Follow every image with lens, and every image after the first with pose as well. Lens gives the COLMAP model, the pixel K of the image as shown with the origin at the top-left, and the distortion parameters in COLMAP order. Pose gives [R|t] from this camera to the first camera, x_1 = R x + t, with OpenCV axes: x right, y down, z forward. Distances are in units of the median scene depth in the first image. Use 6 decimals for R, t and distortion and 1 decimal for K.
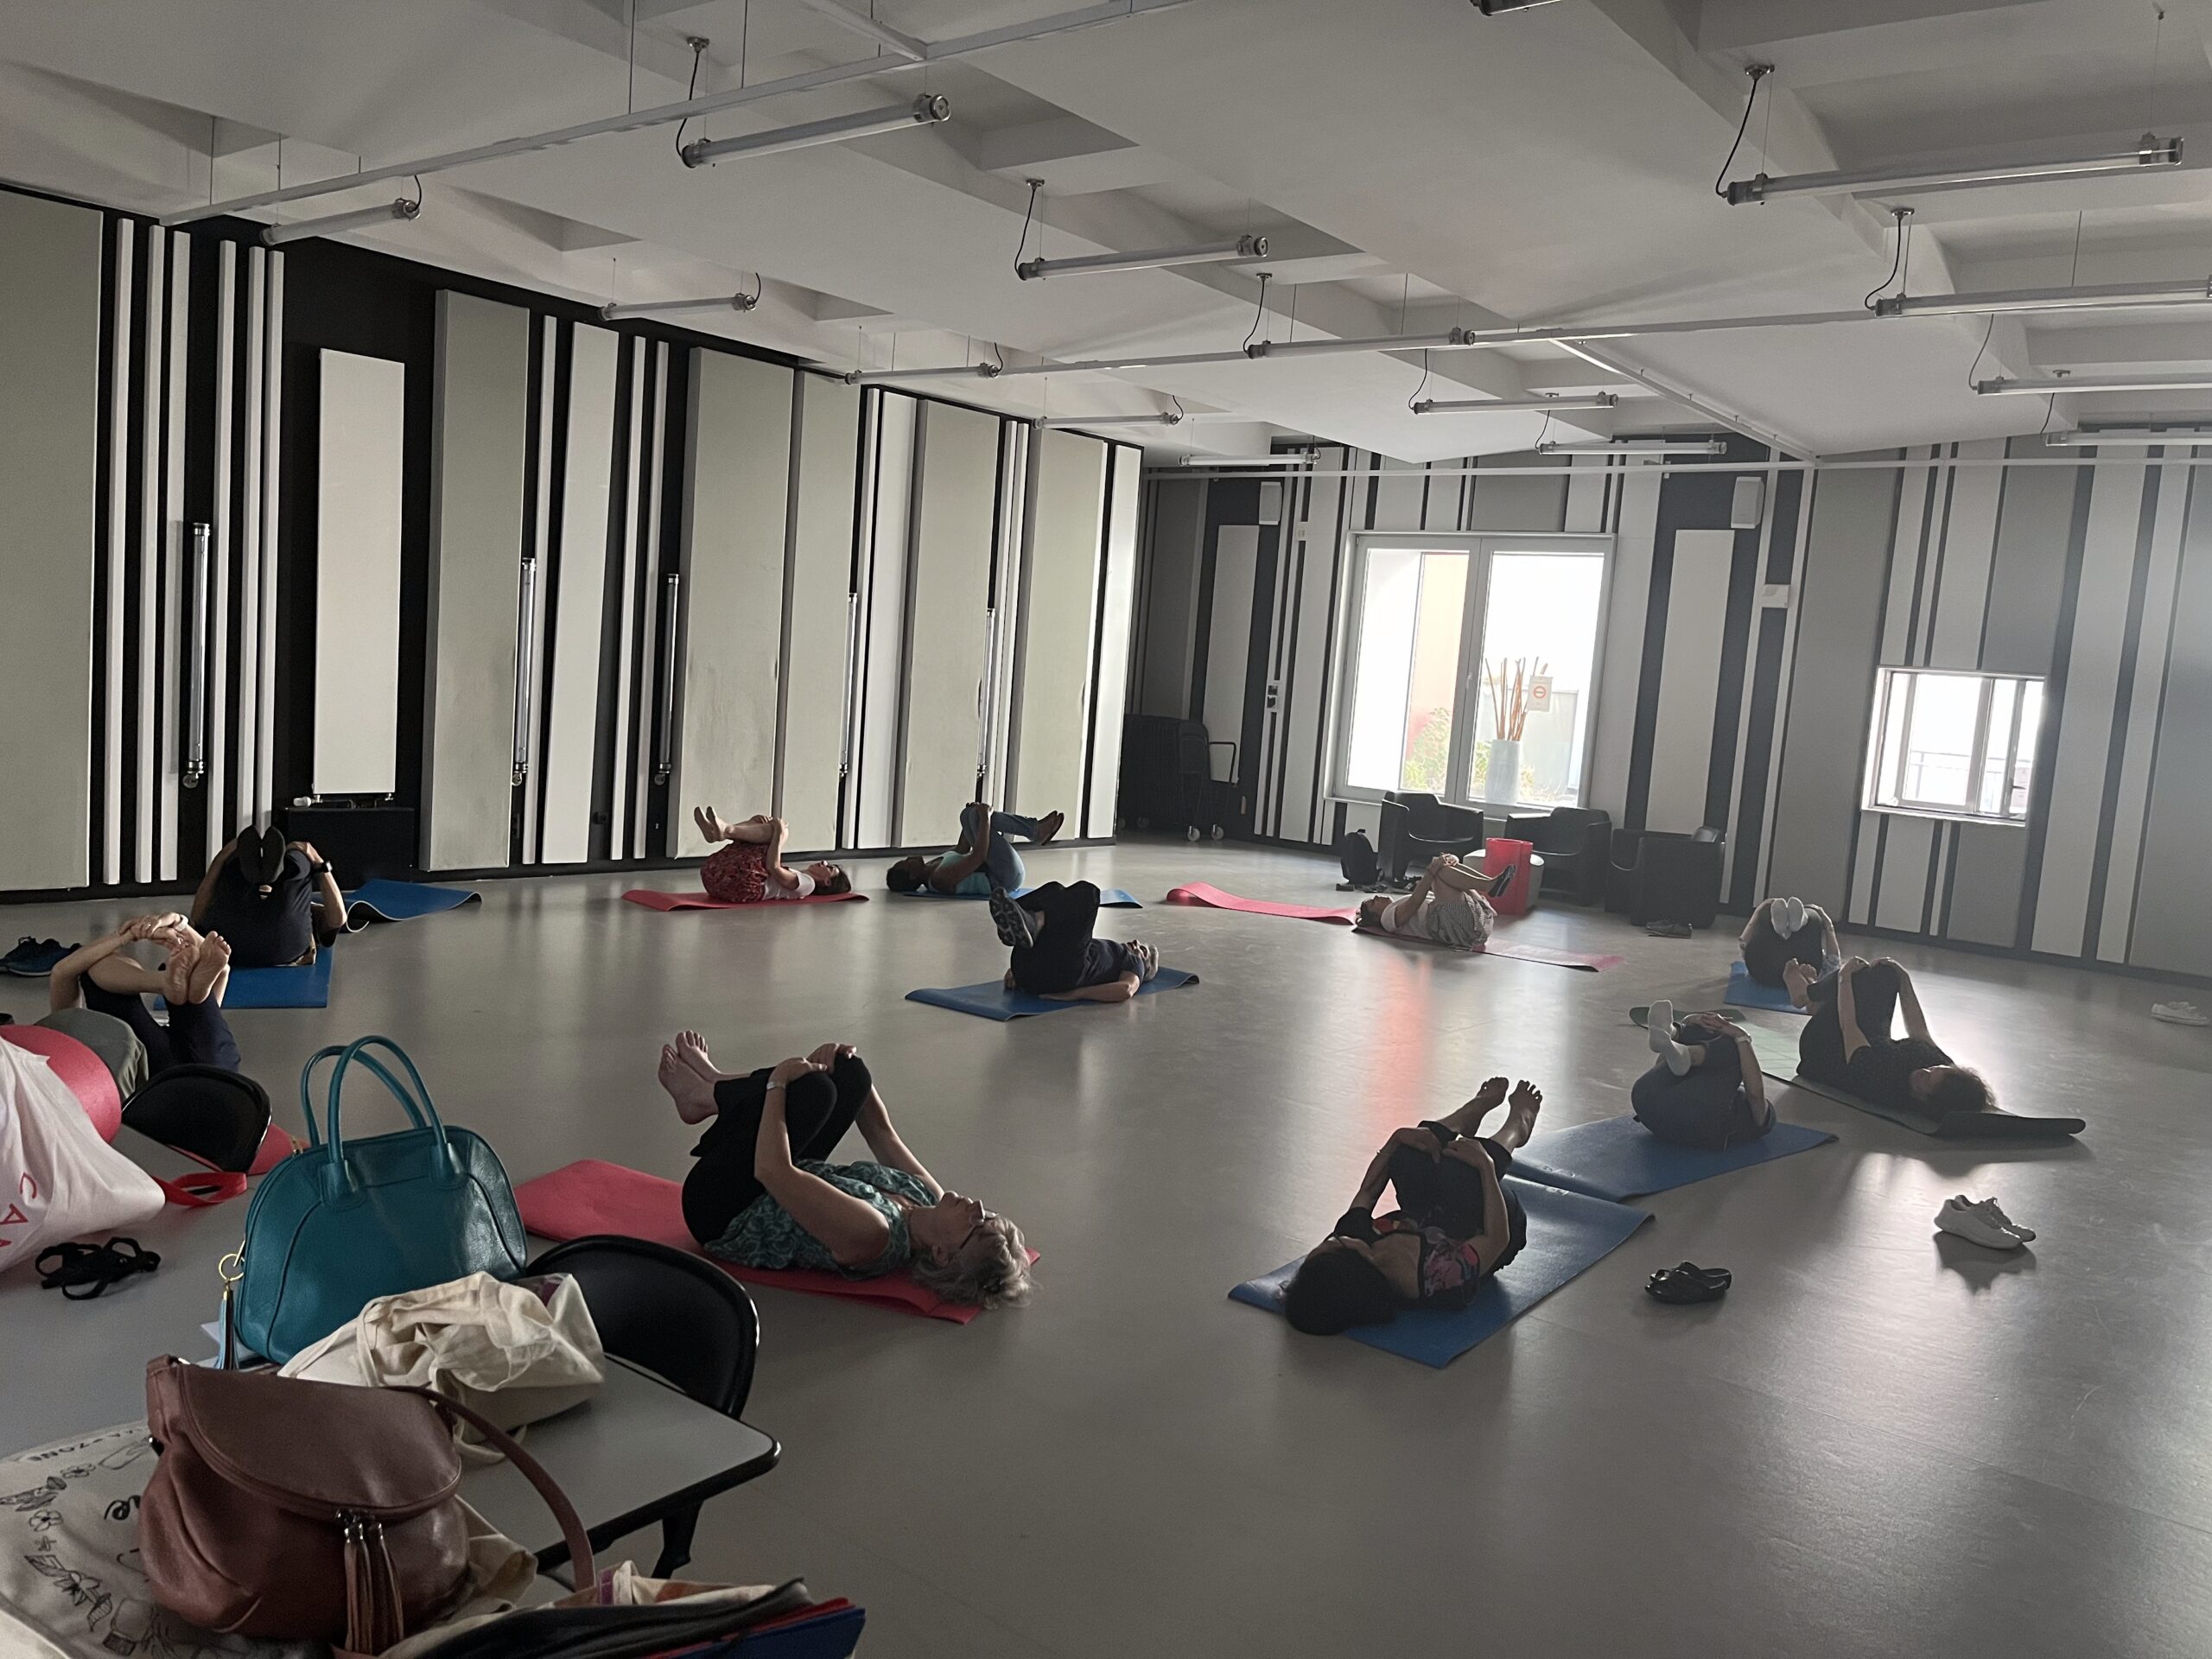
lens RADIAL K [[1709.7, 0, 1107.0], [0, 1709.7, 825.6], [0, 0, 1]] dist [0.046884, -0.057034]
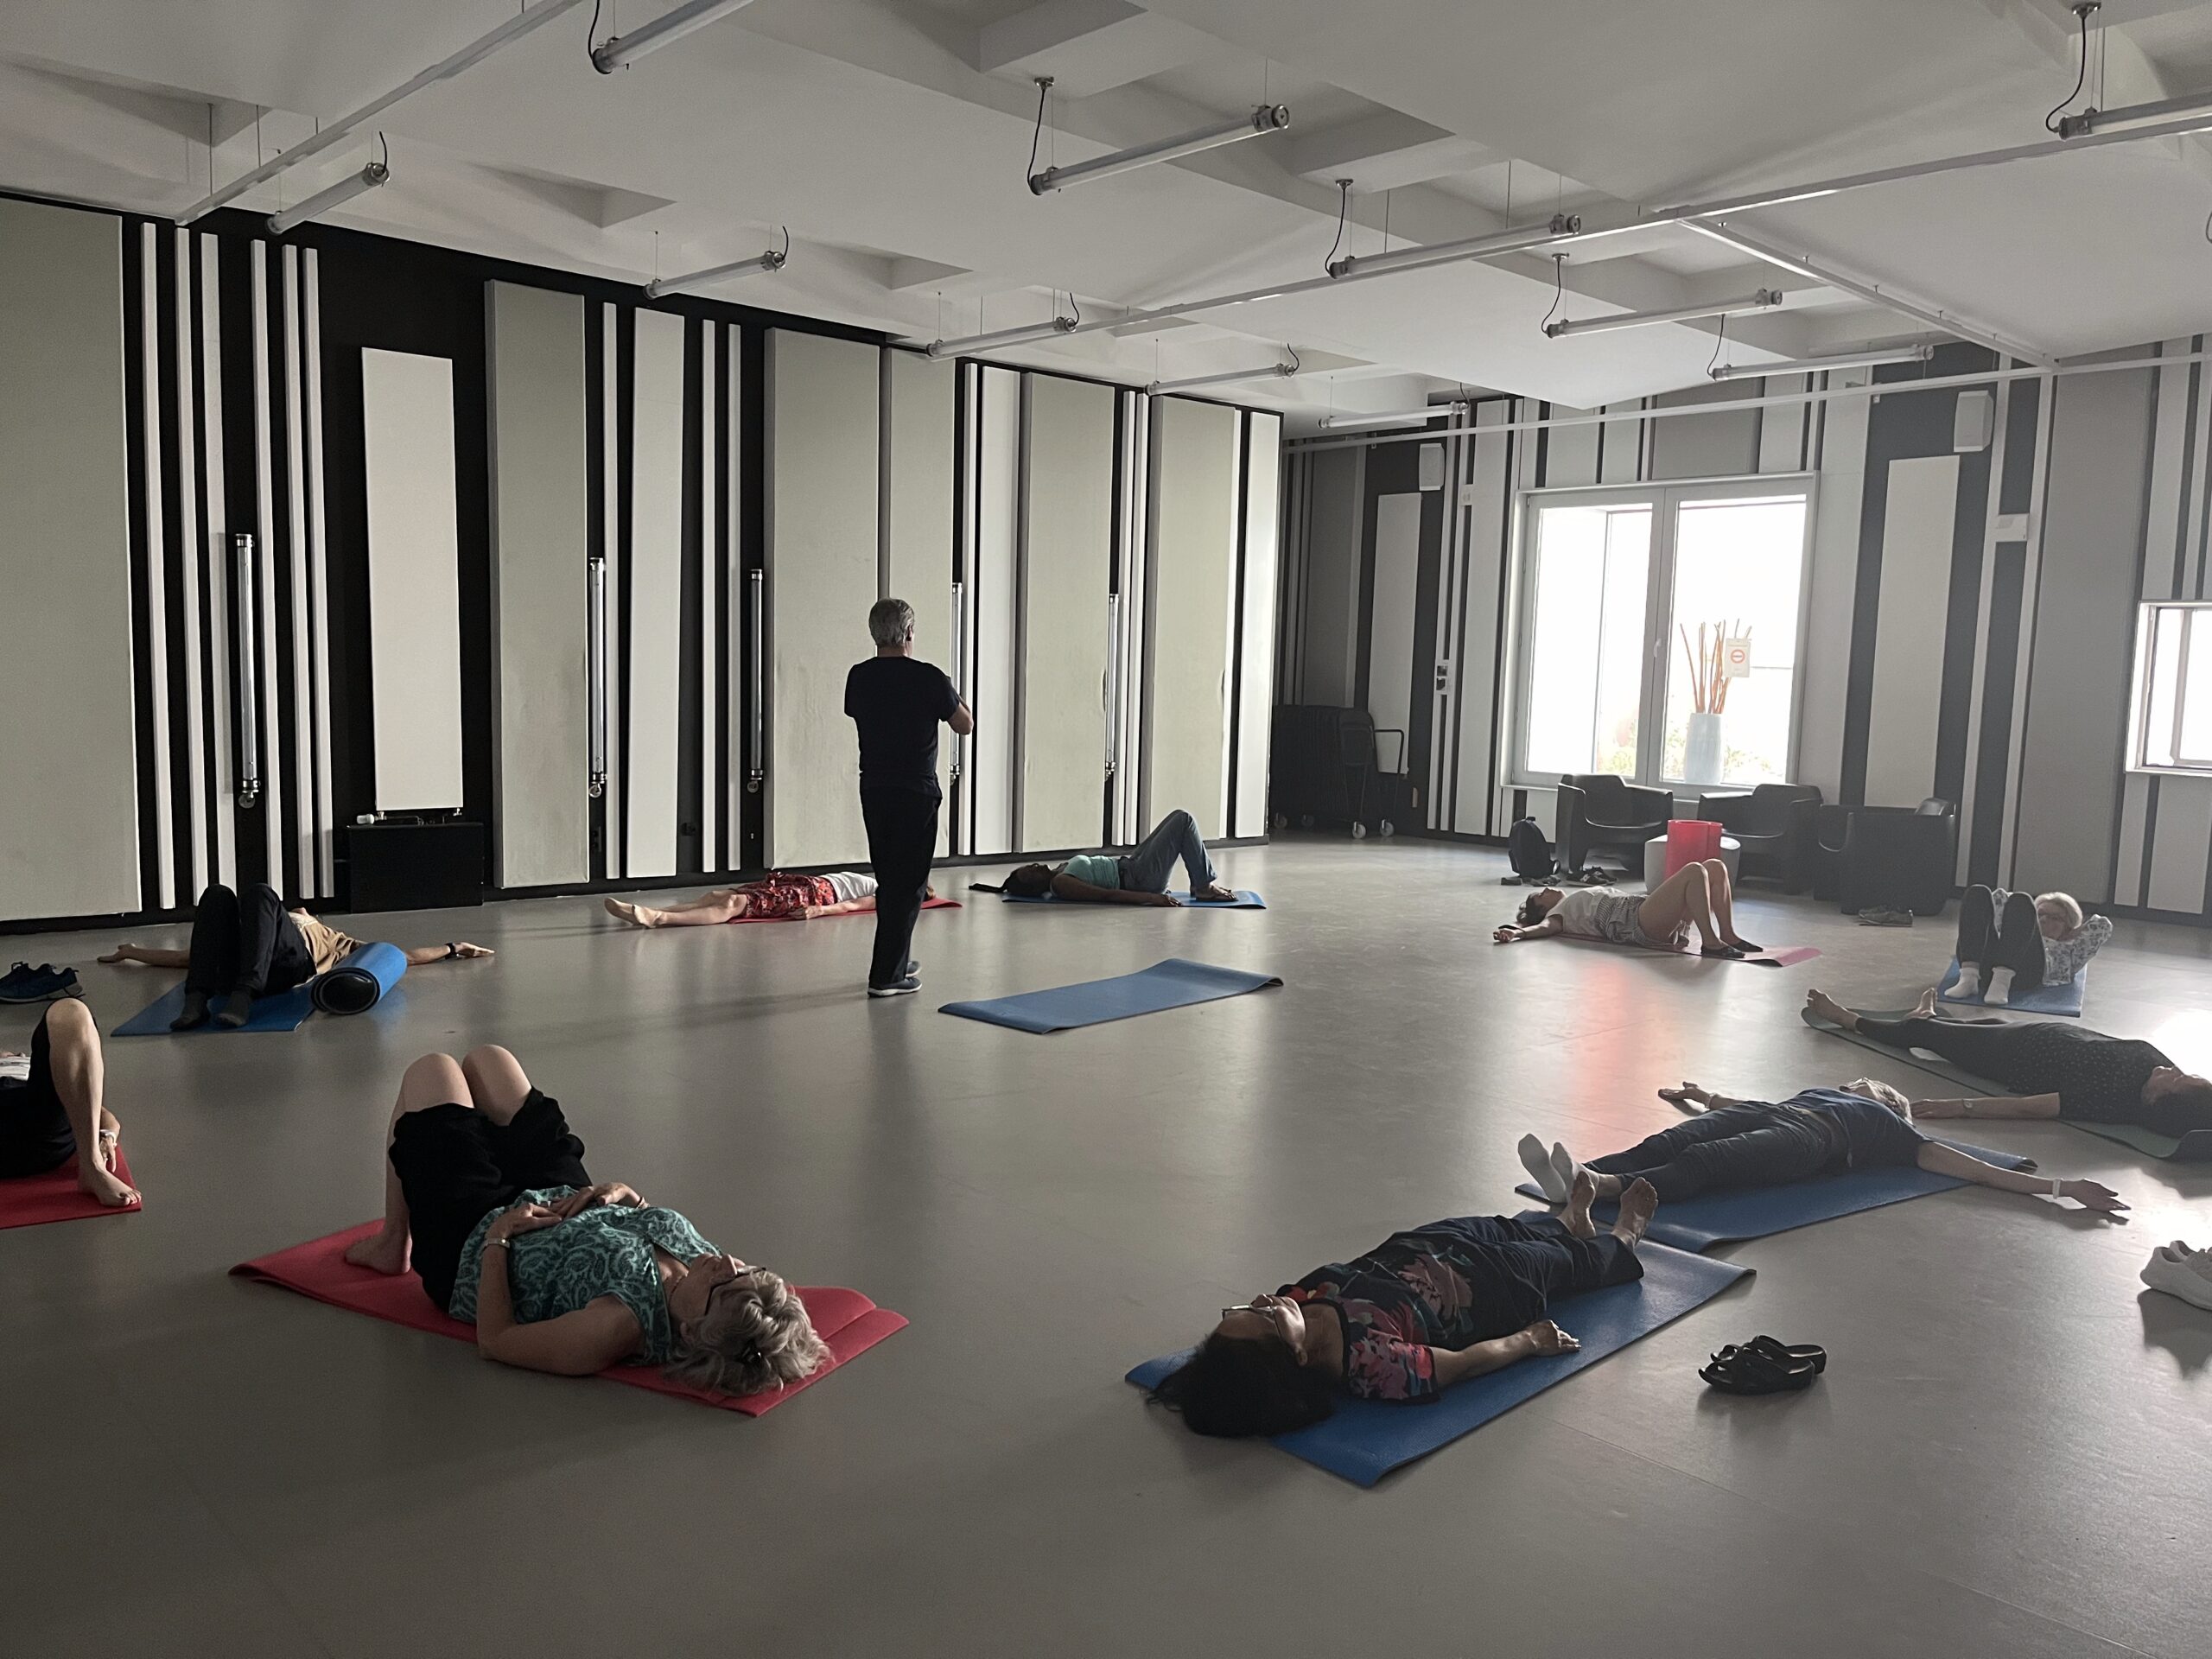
lens RADIAL K [[1709.7, 0, 1106.2], [0, 1709.7, 838.6], [0, 0, 1]] dist [0.046884, -0.057034]
pose [[0.988246, -0.033174, -0.149232, 0.073343], [0.032804, 0.999450, -0.004940, 0.012895], [0.149313, -0.000014, 0.988790, 0.089556]]
